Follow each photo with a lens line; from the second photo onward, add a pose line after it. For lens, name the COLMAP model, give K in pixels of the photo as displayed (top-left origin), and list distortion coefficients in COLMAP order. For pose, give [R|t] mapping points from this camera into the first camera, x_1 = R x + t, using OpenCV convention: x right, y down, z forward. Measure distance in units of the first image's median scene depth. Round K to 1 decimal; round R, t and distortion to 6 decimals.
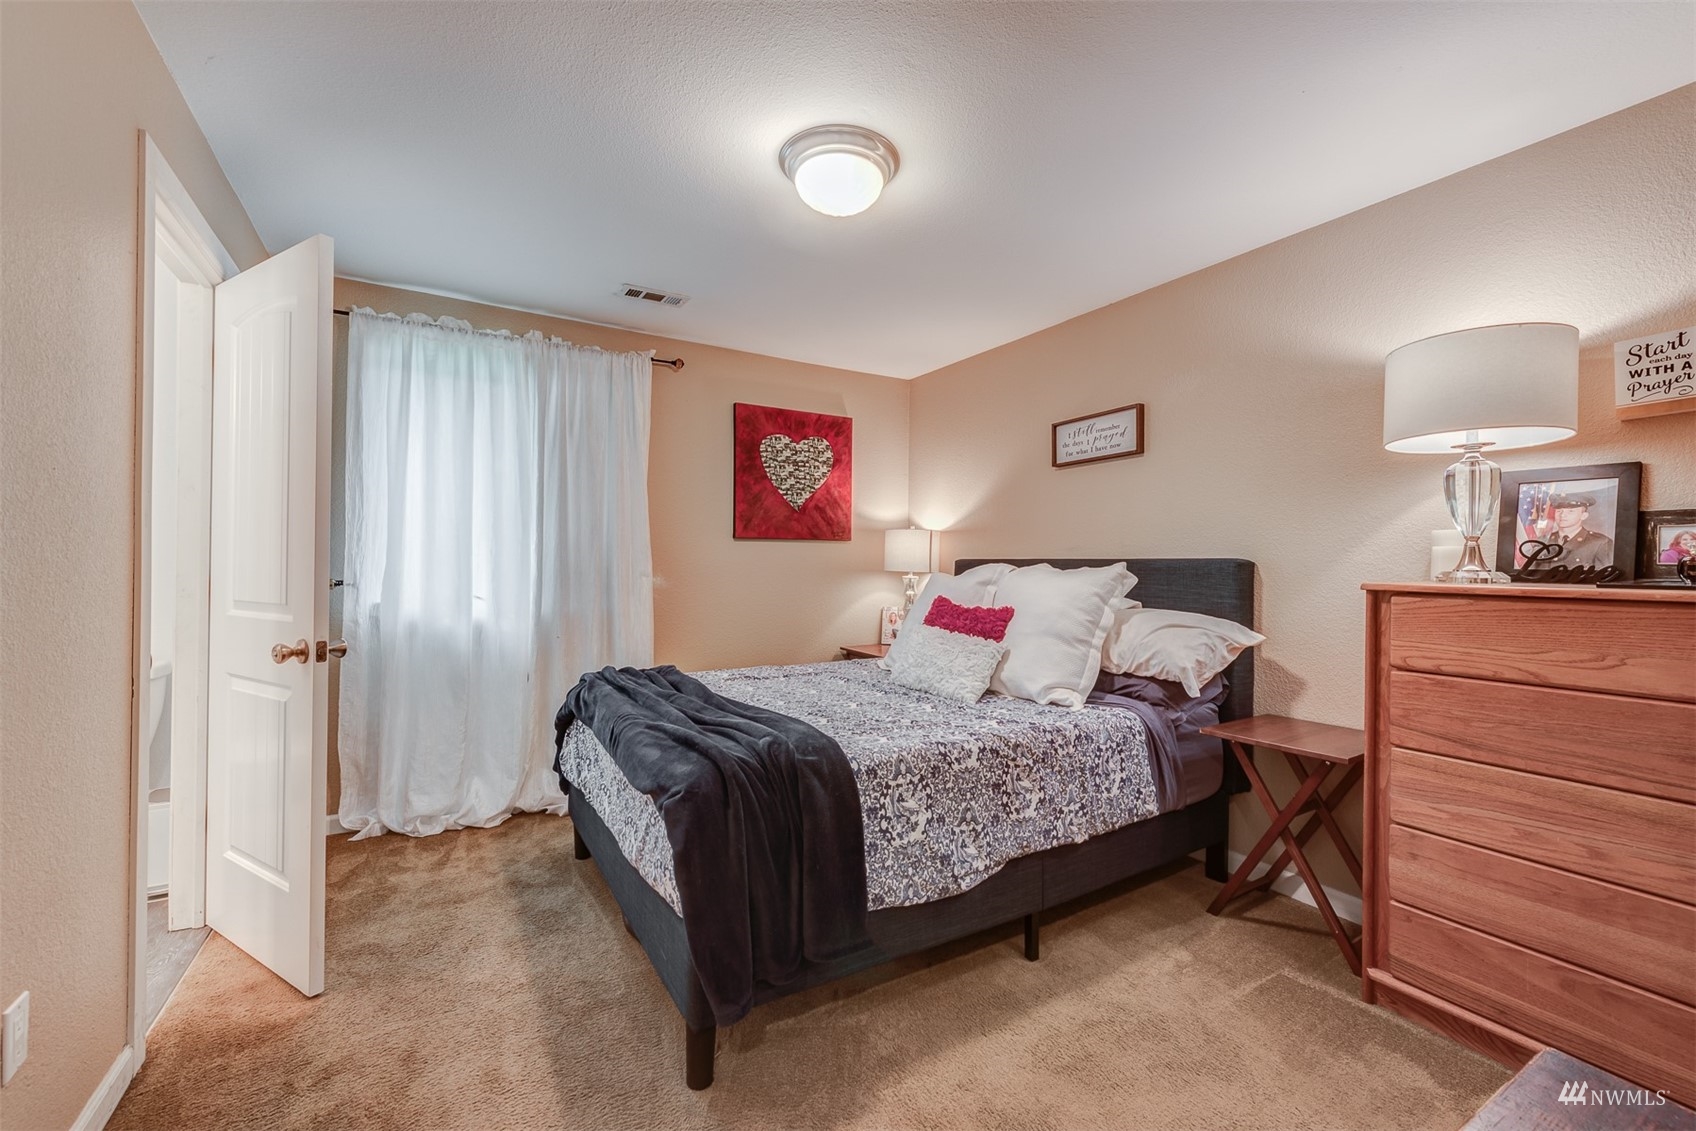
lens RADIAL K [[688.2, 0, 852.4], [0, 688.2, 564.8], [0, 0, 1]] dist [0.001348, -0.000087]
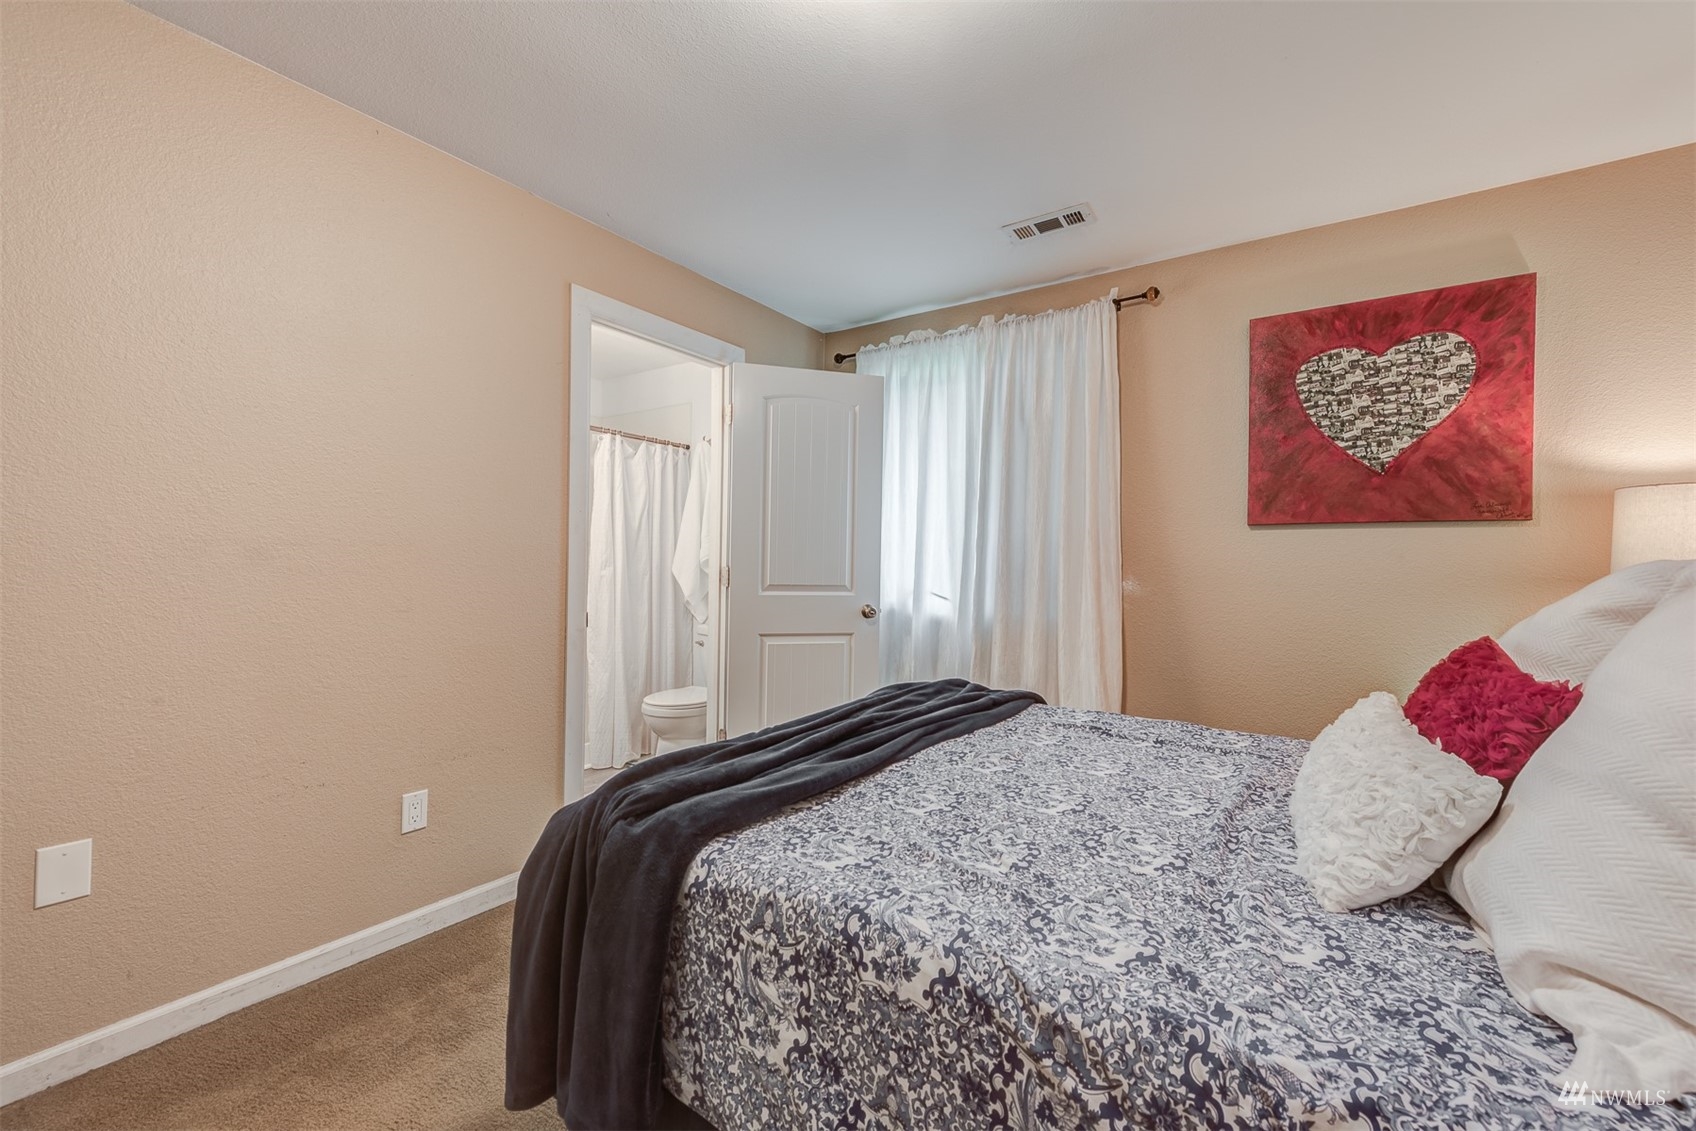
lens RADIAL K [[688.2, 0, 849.5], [0, 688.2, 566.9], [0, 0, 1]] dist [0.001348, -0.000087]
pose [[0.410147, 0.002983, -0.912014, 0.330233], [-0.010170, 0.999947, -0.001303, 0.007005], [0.911963, 0.009810, 0.410156, 0.454429]]
